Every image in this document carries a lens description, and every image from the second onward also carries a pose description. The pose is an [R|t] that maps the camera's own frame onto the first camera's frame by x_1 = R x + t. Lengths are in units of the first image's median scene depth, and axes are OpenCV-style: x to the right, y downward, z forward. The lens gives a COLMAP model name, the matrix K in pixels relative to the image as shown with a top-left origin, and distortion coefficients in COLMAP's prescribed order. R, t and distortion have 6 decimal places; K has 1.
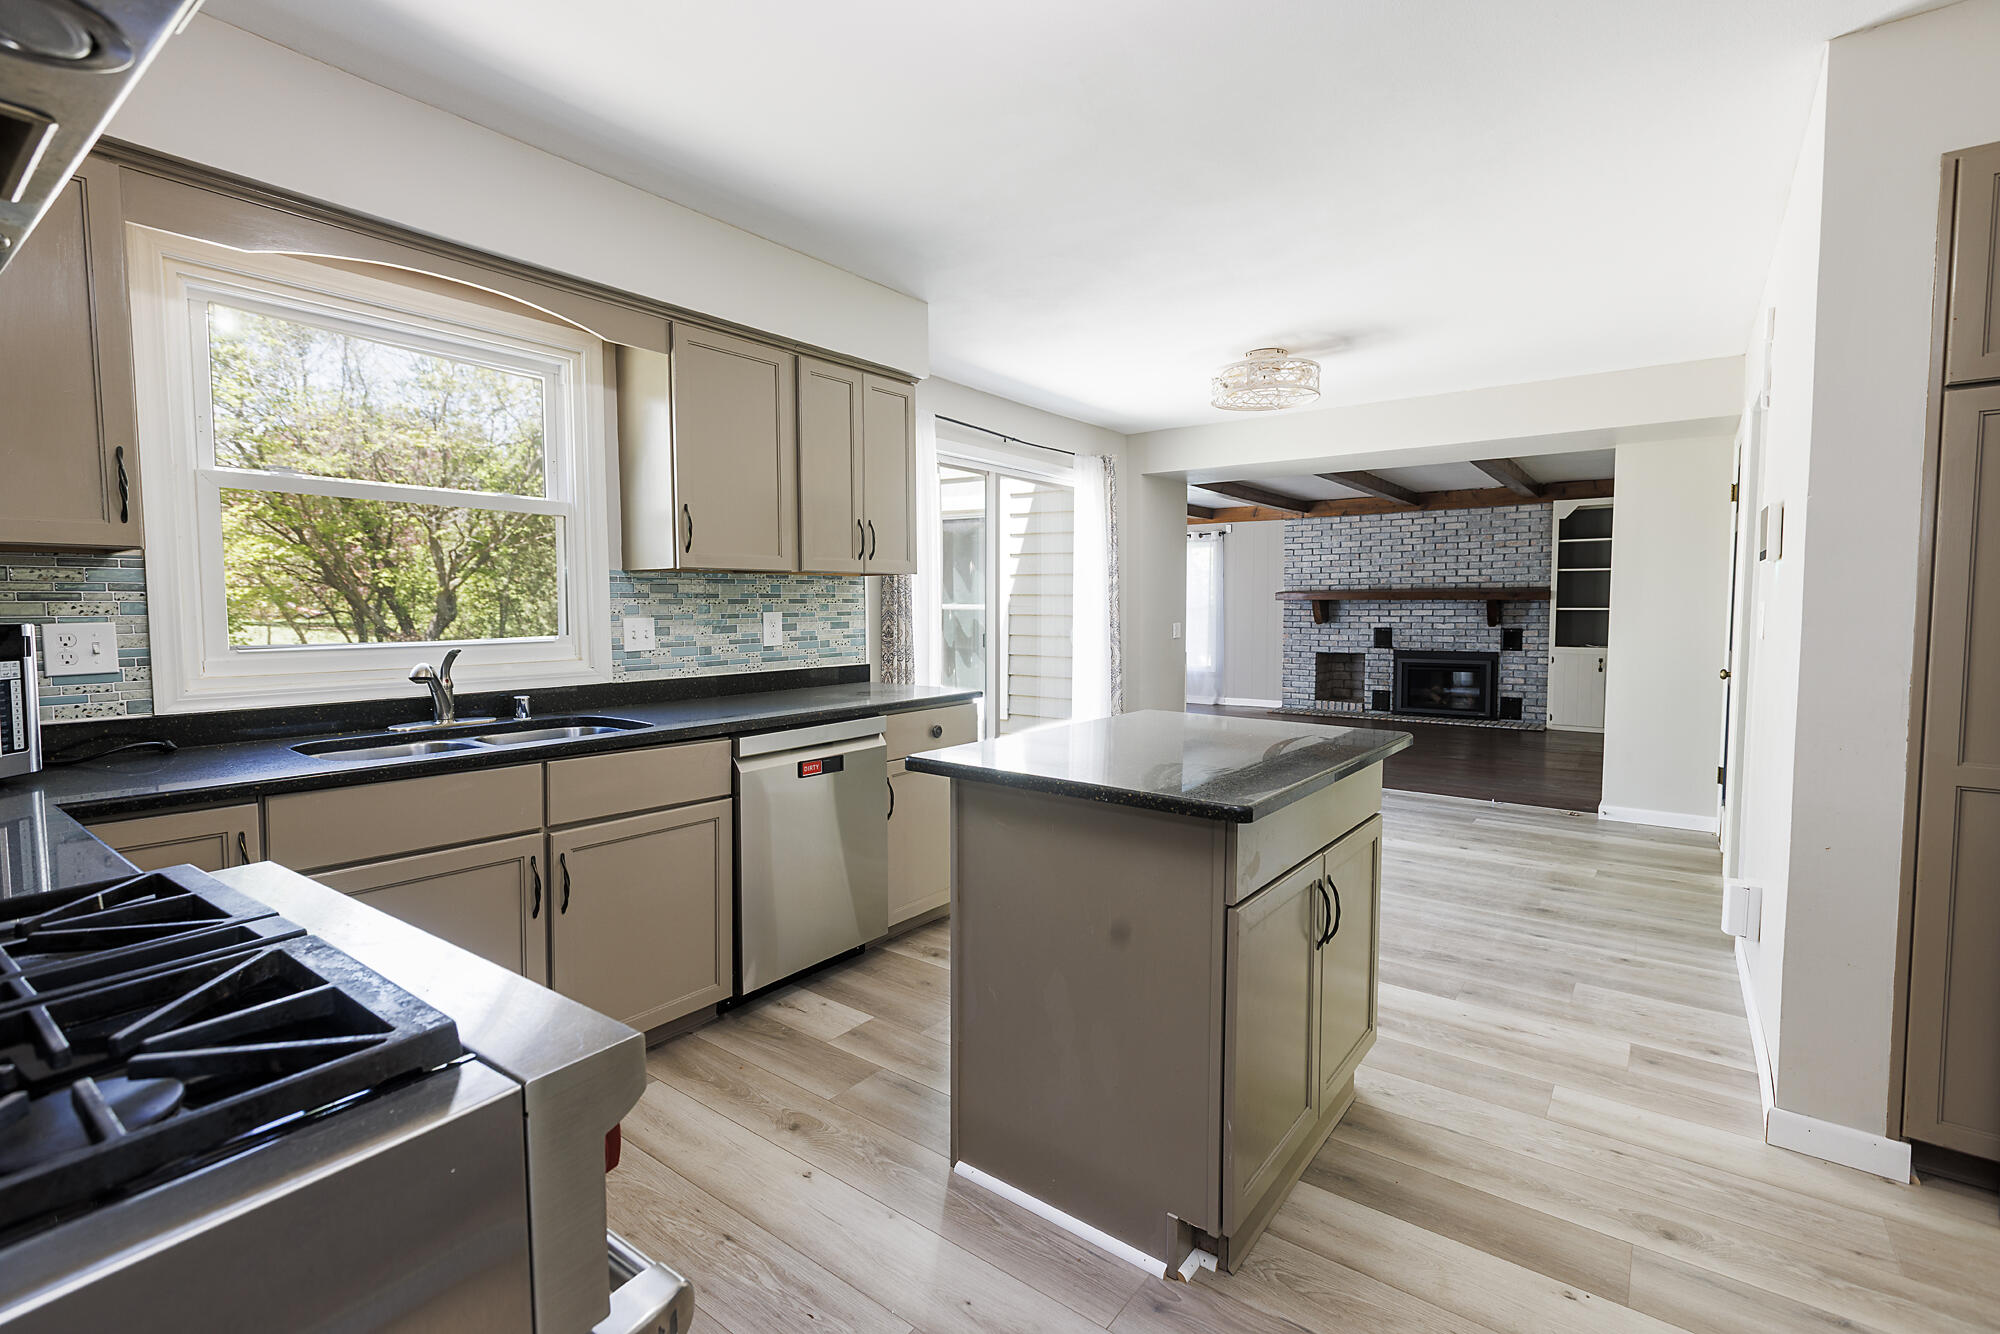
lens RADIAL K [[899.0, 0, 984.5], [0, 899.0, 657.4], [0, 0, 1]] dist [0.004829, -0.000424]
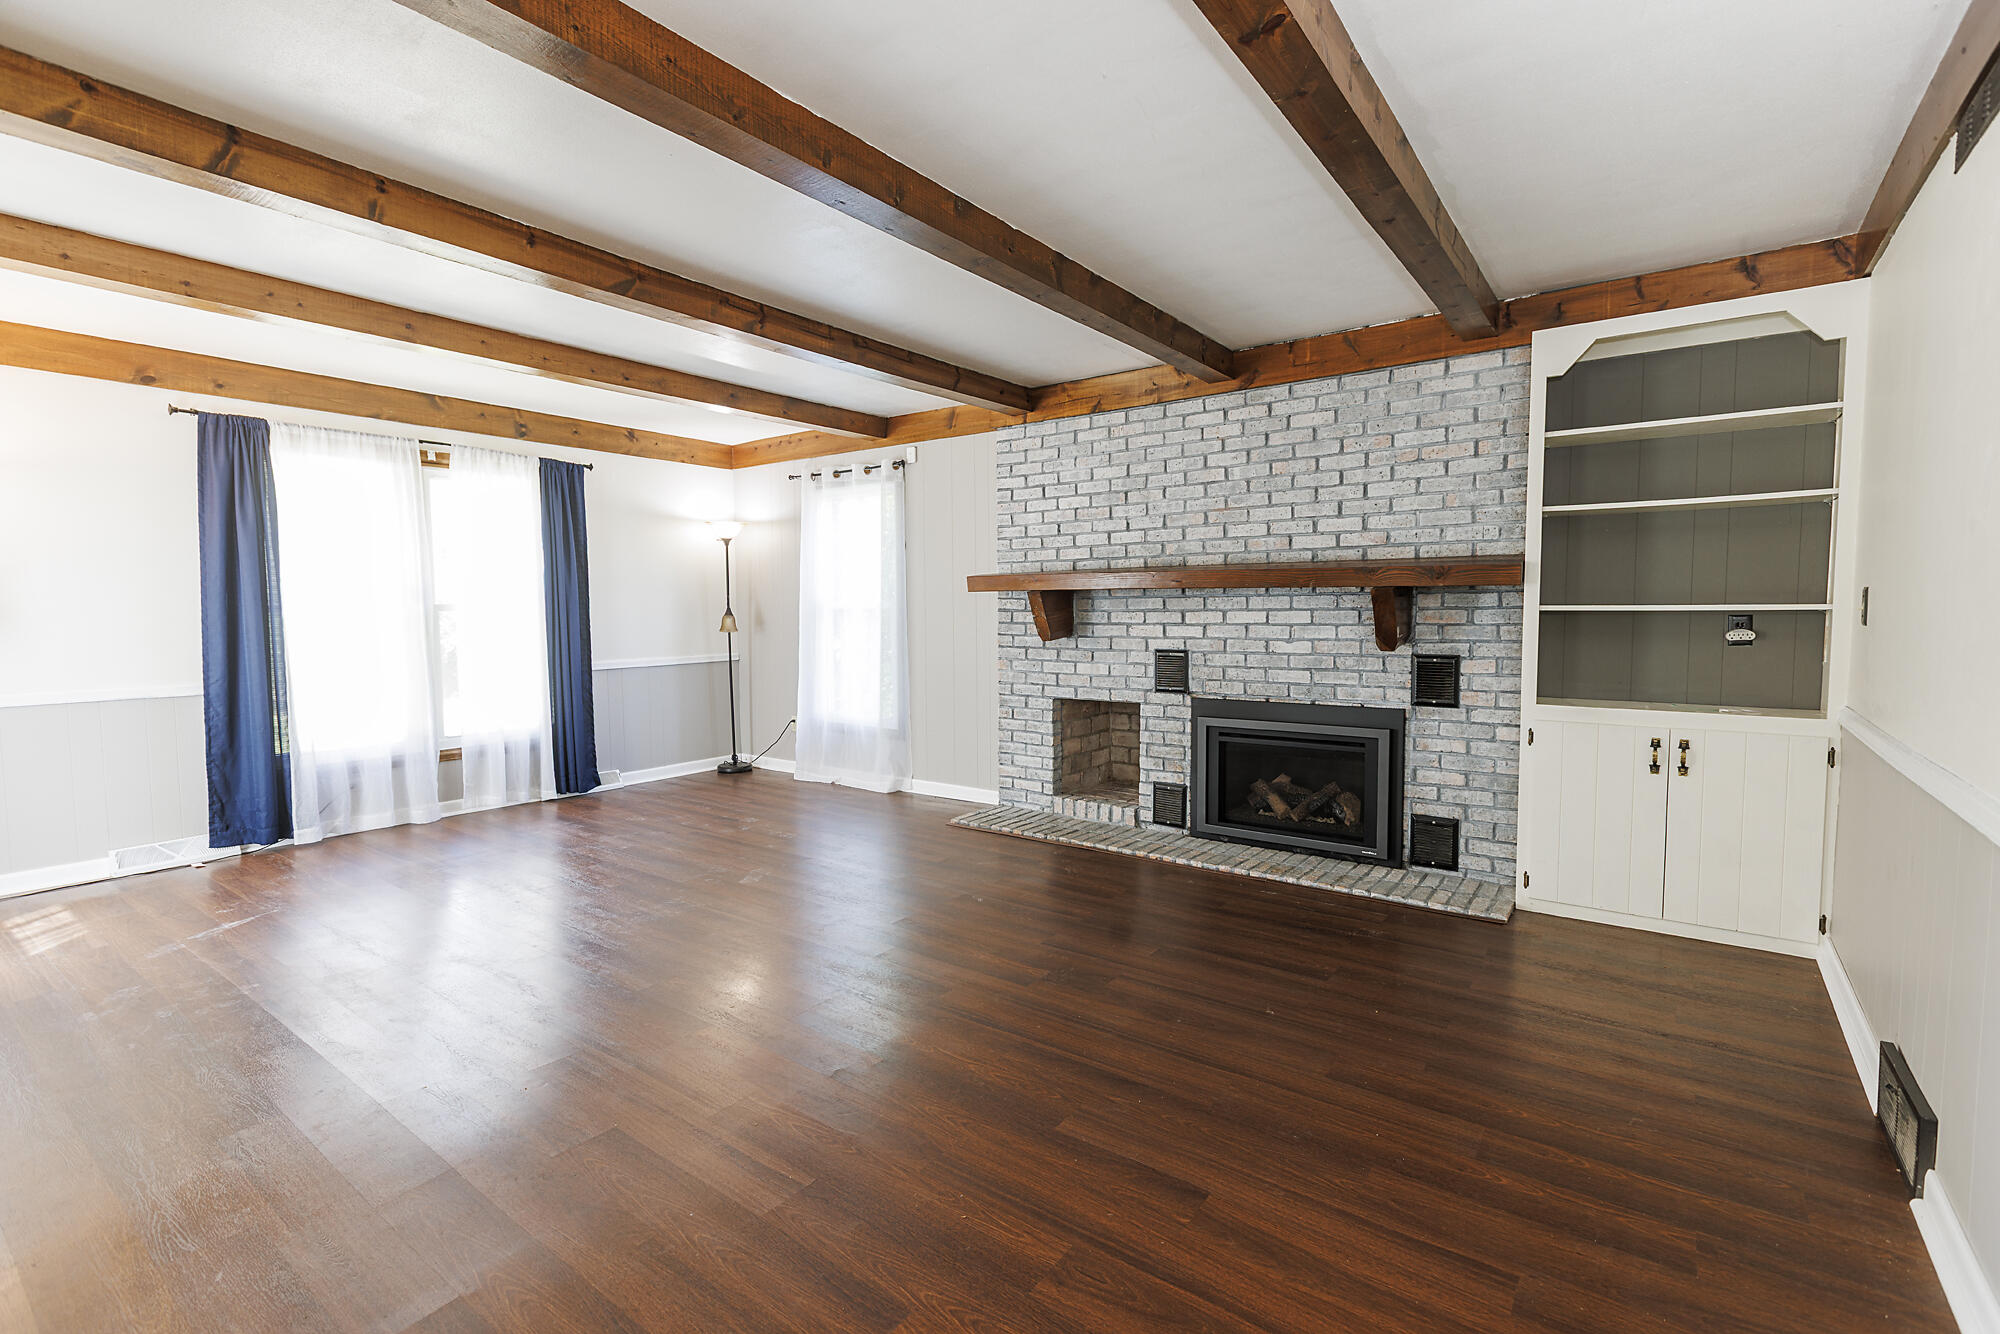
lens RADIAL K [[899.0, 0, 986.1], [0, 899.0, 661.7], [0, 0, 1]] dist [0.004829, -0.000424]
pose [[0.999815, -0.006677, 0.018030, 0.349855], [0.006562, 0.999958, 0.006437, -0.031322], [-0.018072, -0.006318, 0.999817, 0.554088]]
